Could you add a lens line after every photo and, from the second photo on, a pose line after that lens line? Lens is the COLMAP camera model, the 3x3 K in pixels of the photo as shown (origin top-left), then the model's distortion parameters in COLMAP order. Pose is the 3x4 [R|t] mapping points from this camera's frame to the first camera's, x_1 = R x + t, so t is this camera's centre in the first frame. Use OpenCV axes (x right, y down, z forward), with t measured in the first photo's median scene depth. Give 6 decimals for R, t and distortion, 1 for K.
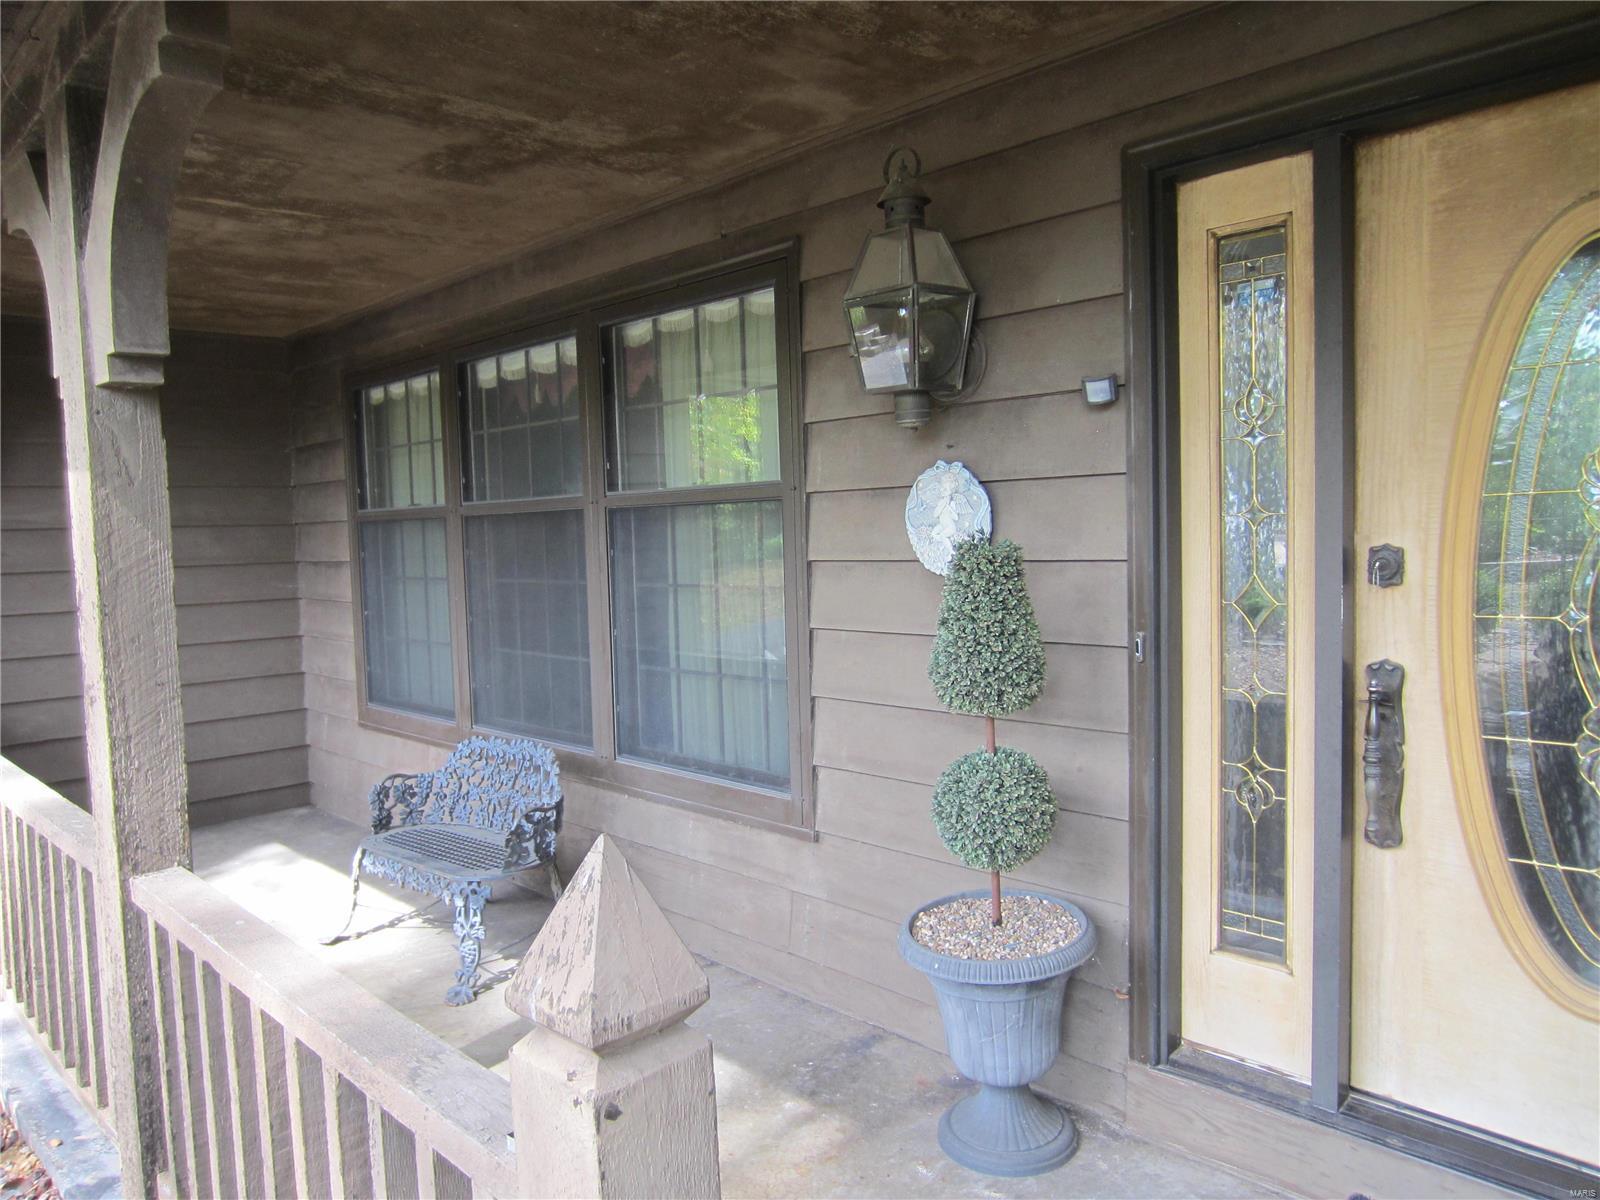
lens RADIAL K [[1140.6, 0, 799.5], [0, 1140.6, 600.6], [0, 0, 1]] dist [-0.041768, 0.005411]
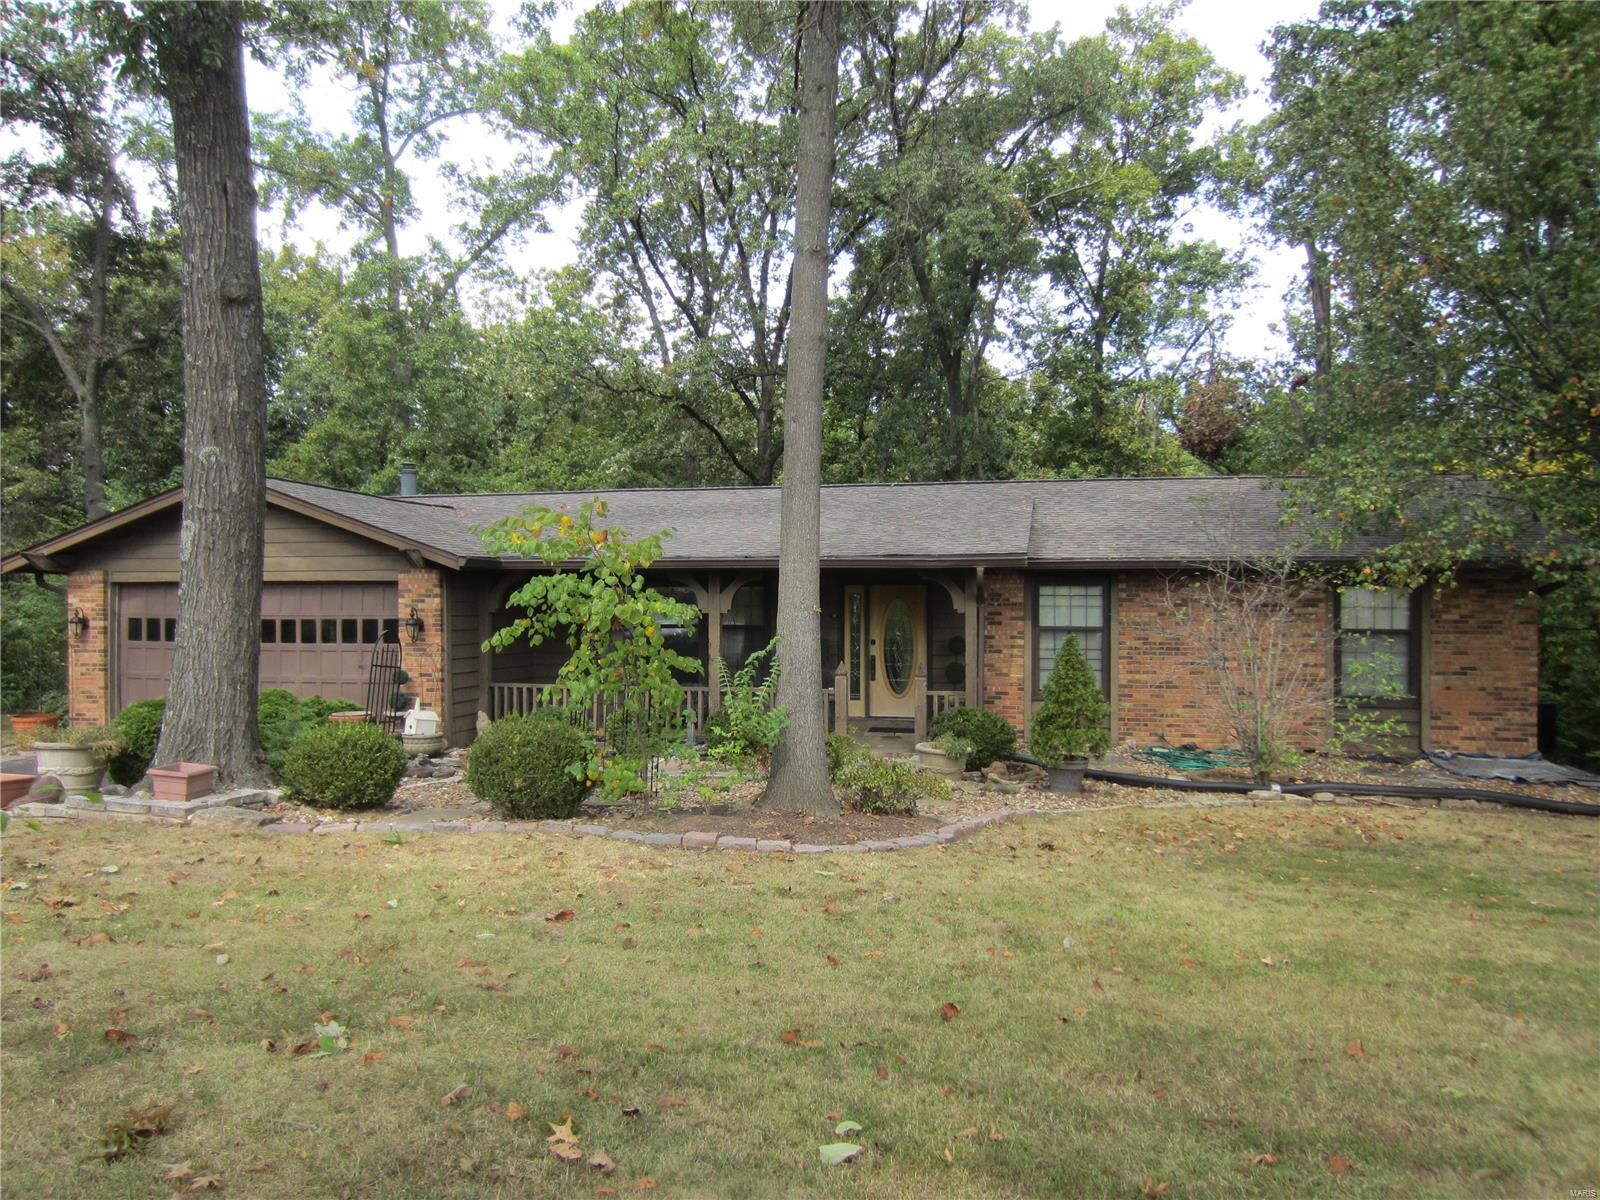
lens RADIAL K [[1140.6, 0, 800.1], [0, 1140.6, 602.7], [0, 0, 1]] dist [-0.041768, 0.005411]
pose [[0.915967, 0.028973, 0.400206, -2.792202], [0.003216, 0.996828, -0.079525, 0.294276], [-0.401240, 0.074129, 0.912968, -5.412411]]
